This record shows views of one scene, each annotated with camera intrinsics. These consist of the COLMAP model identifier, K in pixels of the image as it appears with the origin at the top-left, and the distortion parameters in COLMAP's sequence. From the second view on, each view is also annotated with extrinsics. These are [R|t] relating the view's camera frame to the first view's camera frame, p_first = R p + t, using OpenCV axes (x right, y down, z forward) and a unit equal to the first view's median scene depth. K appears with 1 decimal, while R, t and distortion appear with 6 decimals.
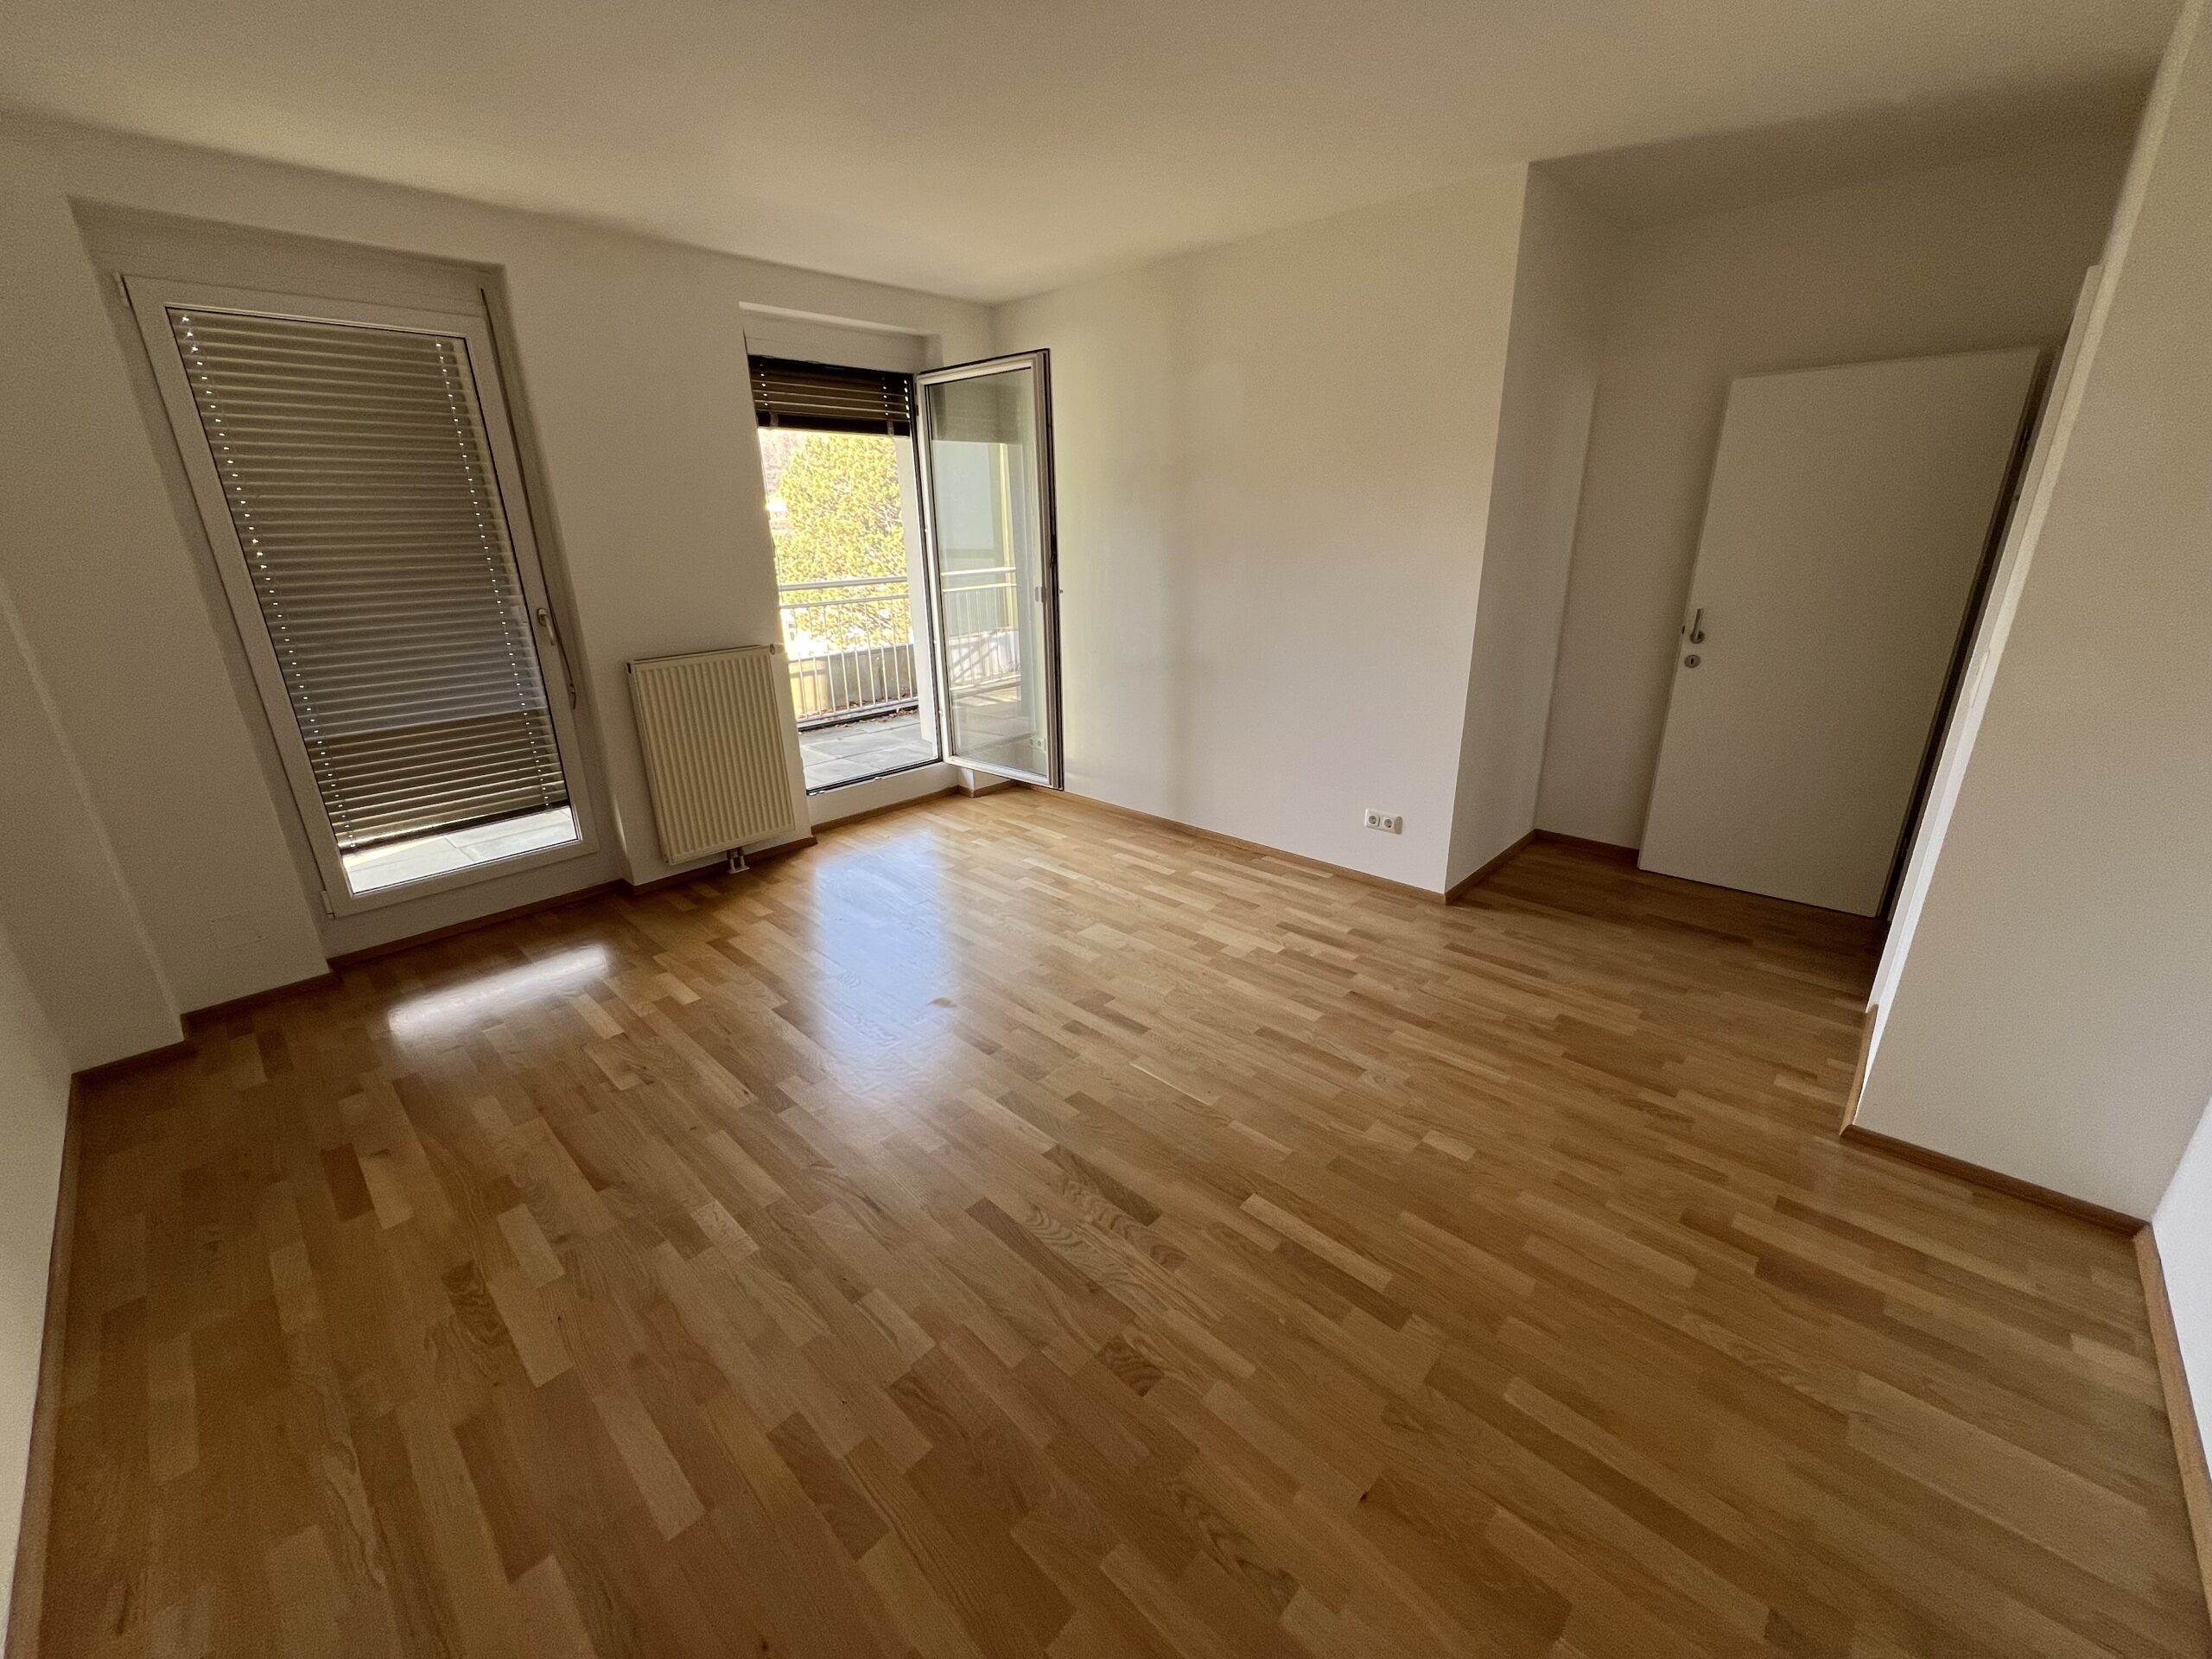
lens RADIAL K [[888.3, 0, 1094.3], [0, 888.3, 831.2], [0, 0, 1]] dist [-0.004241, -0.000454]
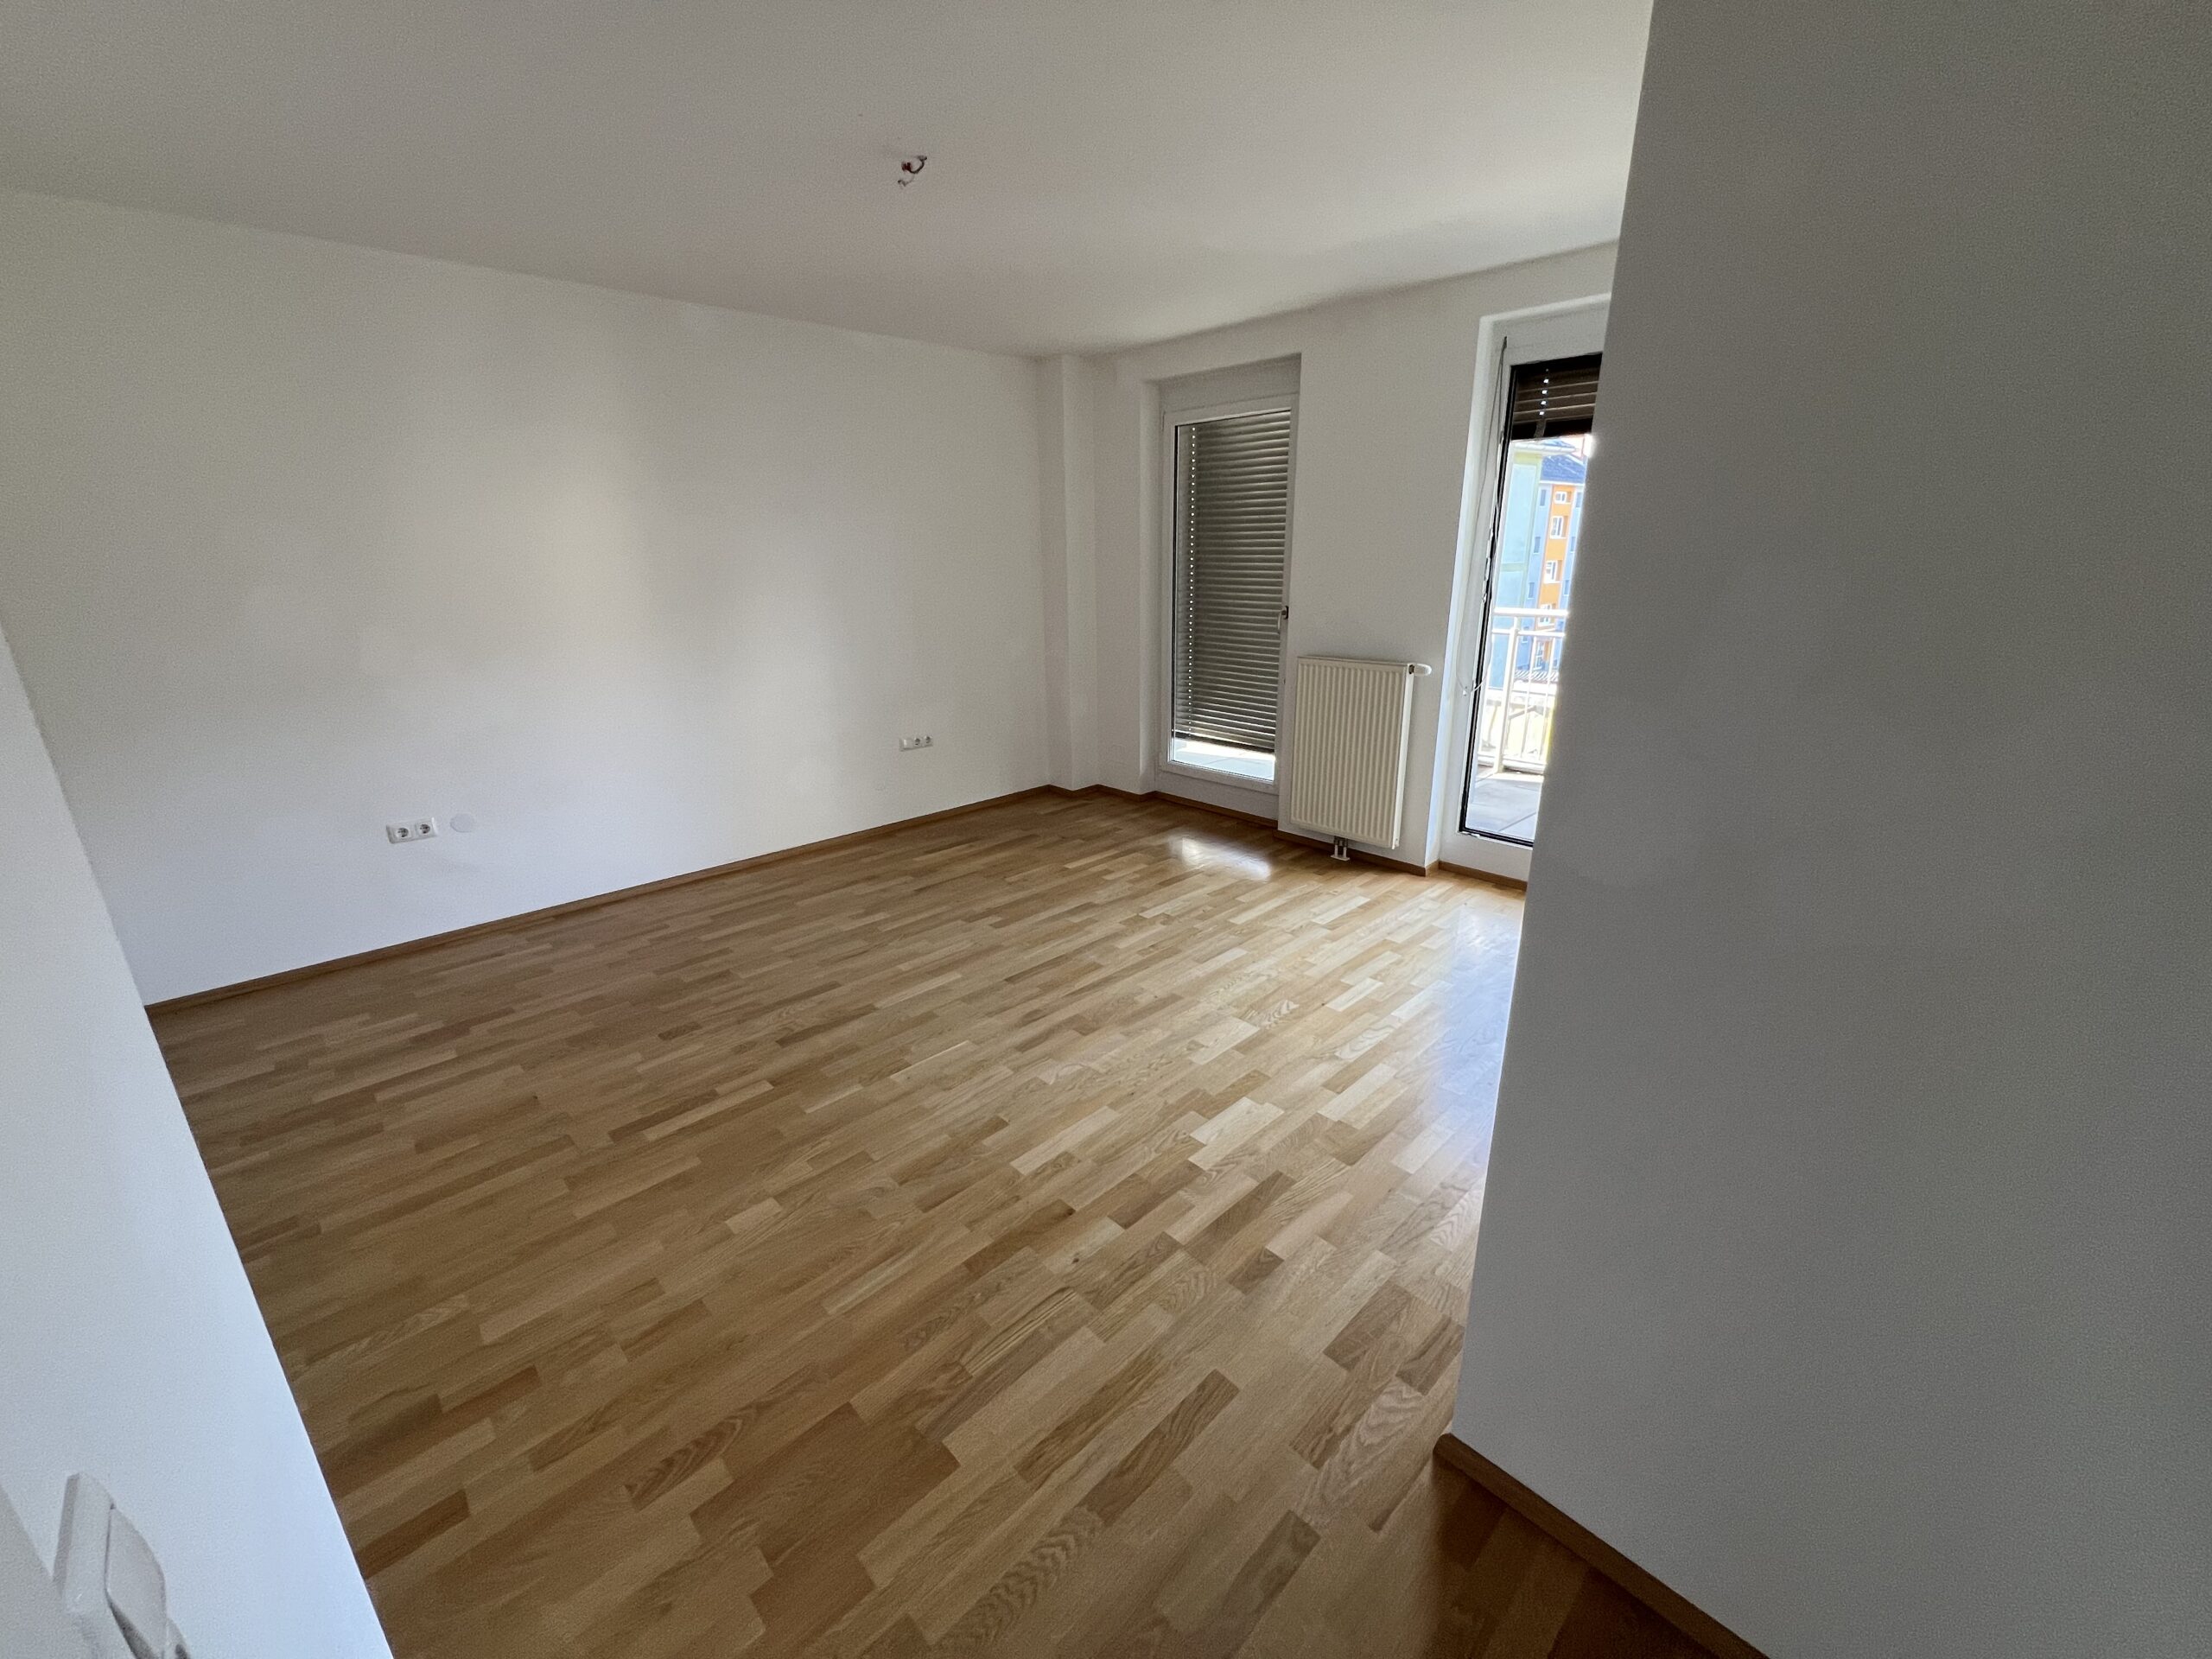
lens RADIAL K [[888.3, 0, 1104.8], [0, 888.3, 828.0], [0, 0, 1]] dist [-0.004241, -0.000454]
pose [[-0.046107, 0.318983, -0.946638, 0.982524], [-0.317865, 0.893705, 0.316628, -0.374963], [0.947014, 0.315502, 0.060187, 0.996597]]
